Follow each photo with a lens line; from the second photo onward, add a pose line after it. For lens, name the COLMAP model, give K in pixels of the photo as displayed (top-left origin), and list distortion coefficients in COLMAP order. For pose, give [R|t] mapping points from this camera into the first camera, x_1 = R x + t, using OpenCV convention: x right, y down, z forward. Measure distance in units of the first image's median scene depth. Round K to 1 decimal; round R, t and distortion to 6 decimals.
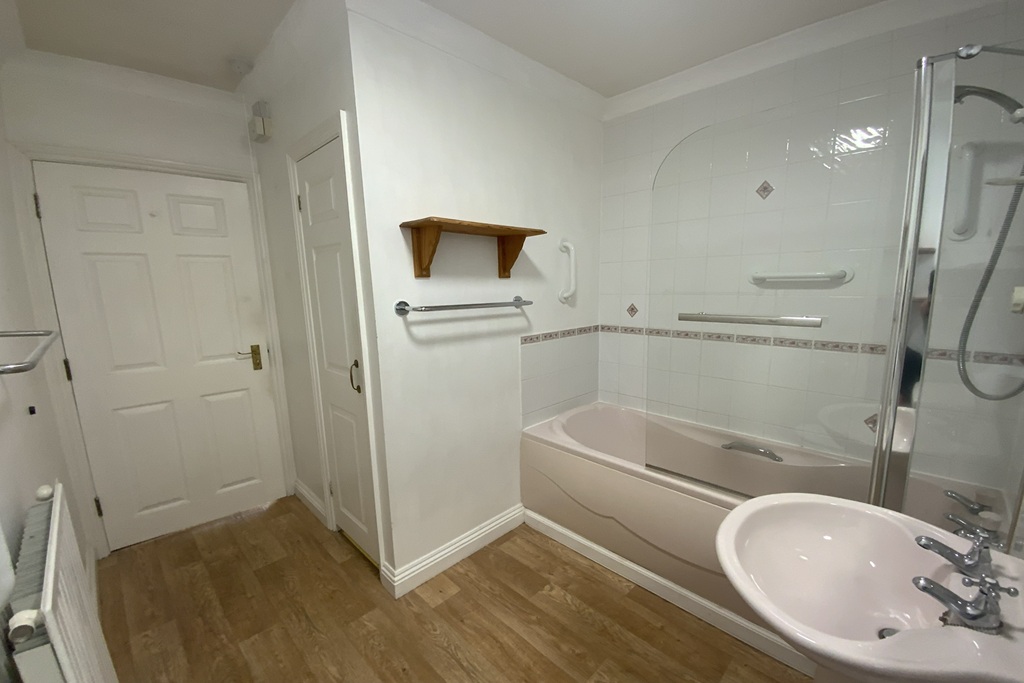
lens RADIAL K [[412.9, 0, 512.0], [0, 412.9, 341.5], [0, 0, 1]] dist [0.024649, -0.019839]
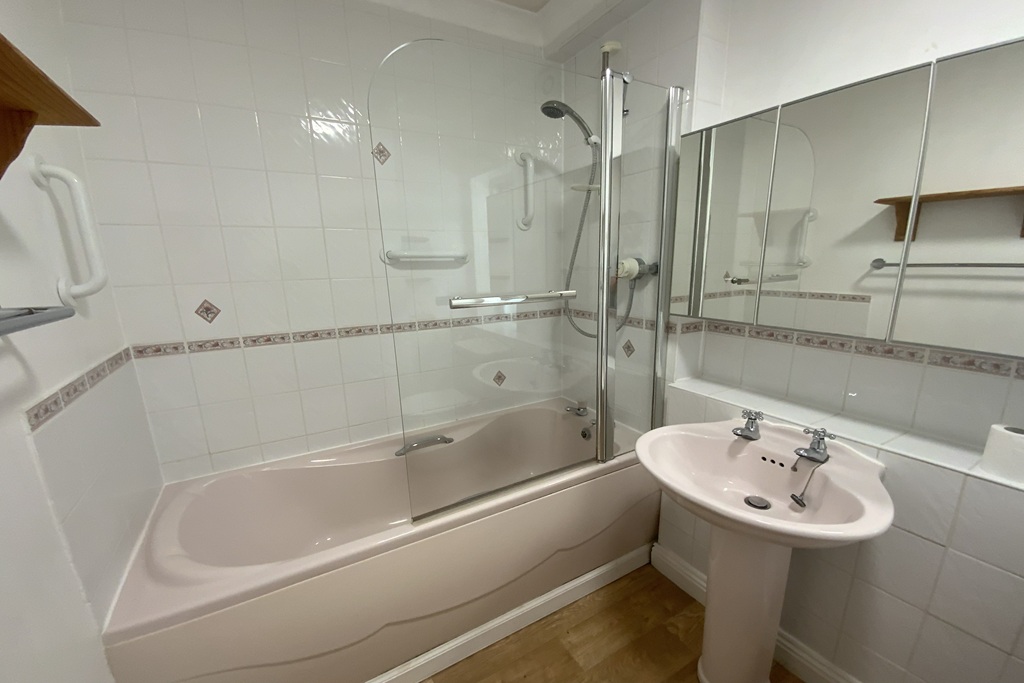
lens RADIAL K [[405.2, 0, 512.5], [0, 405.2, 354.5], [0, 0, 1]] dist [0.024330, -0.030449]
pose [[0.239912, -0.197360, 0.950522, -0.201107], [0.153899, 0.974468, 0.163487, -0.052837], [-0.958518, 0.107062, 0.264160, 0.537016]]
